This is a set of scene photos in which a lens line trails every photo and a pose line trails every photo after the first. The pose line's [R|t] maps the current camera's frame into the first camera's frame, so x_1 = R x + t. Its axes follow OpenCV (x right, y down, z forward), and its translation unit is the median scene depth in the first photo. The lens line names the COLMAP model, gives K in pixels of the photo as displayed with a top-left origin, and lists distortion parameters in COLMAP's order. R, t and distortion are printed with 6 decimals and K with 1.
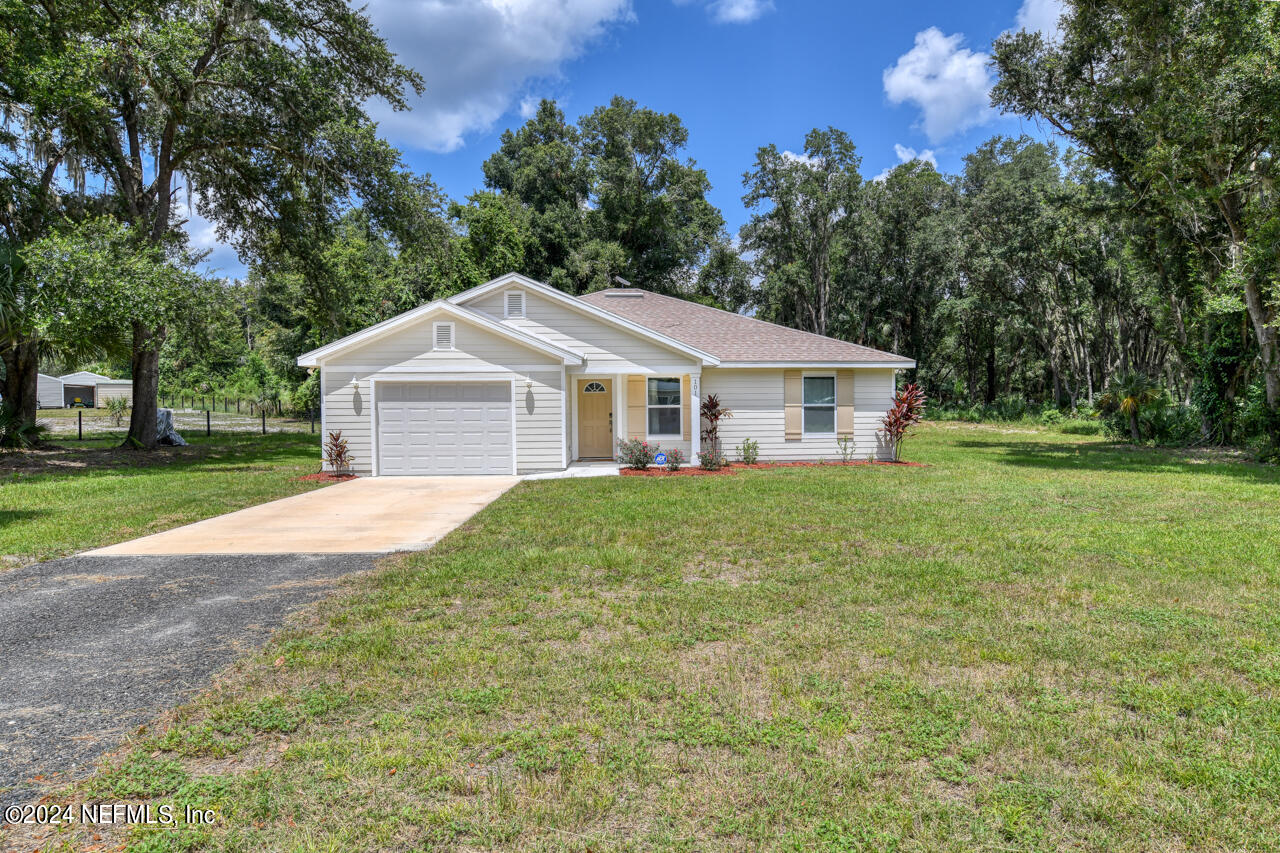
lens RADIAL K [[813.7, 0, 672.5], [0, 813.7, 432.3], [0, 0, 1]] dist [-0.051544, 0.001119]
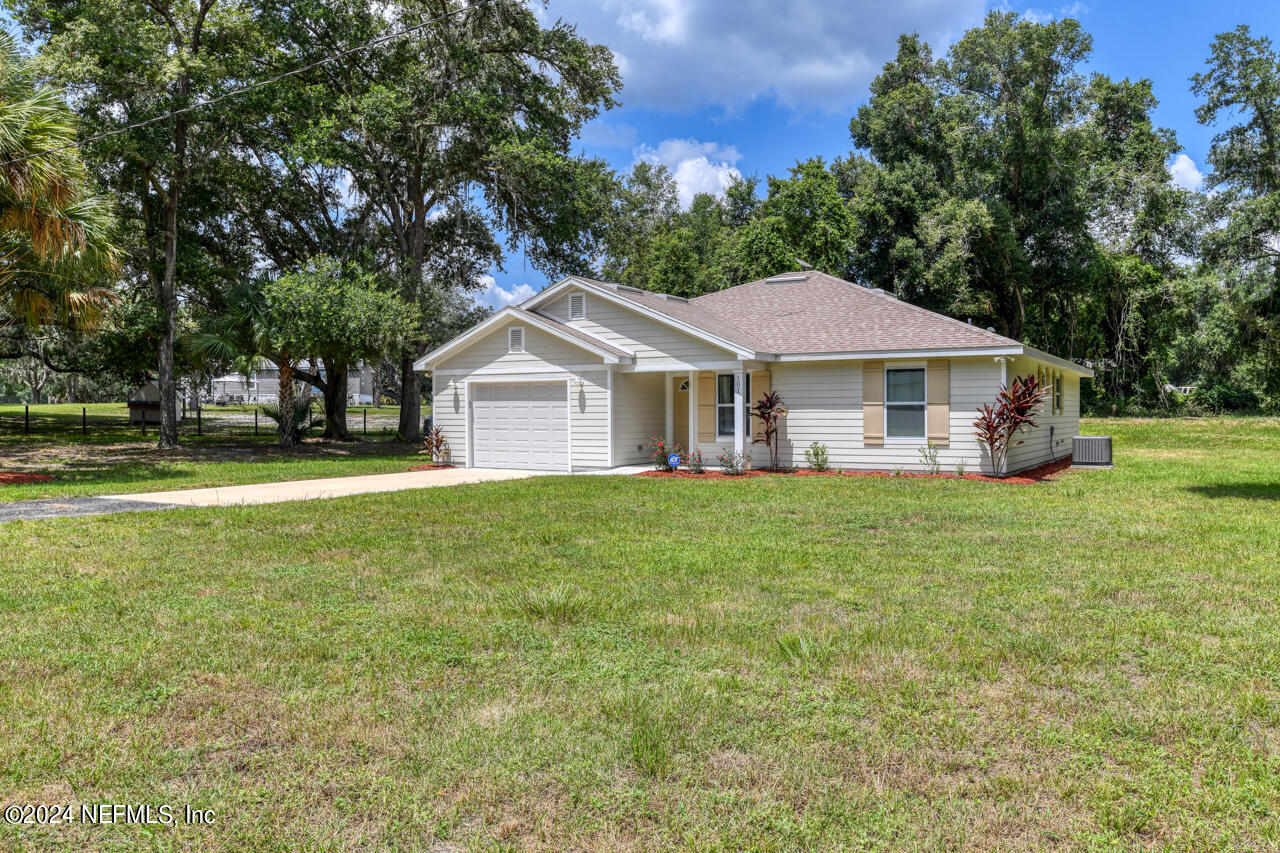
lens RADIAL K [[998.4, 0, 584.7], [0, 998.4, 423.2], [0, 0, 1]] dist [-0.046481, 0.005389]
pose [[0.789112, 0.010001, -0.614168, 0.543625], [-0.018582, 0.999798, -0.007595, 0.000165], [0.613969, 0.017406, 0.789139, 0.009926]]
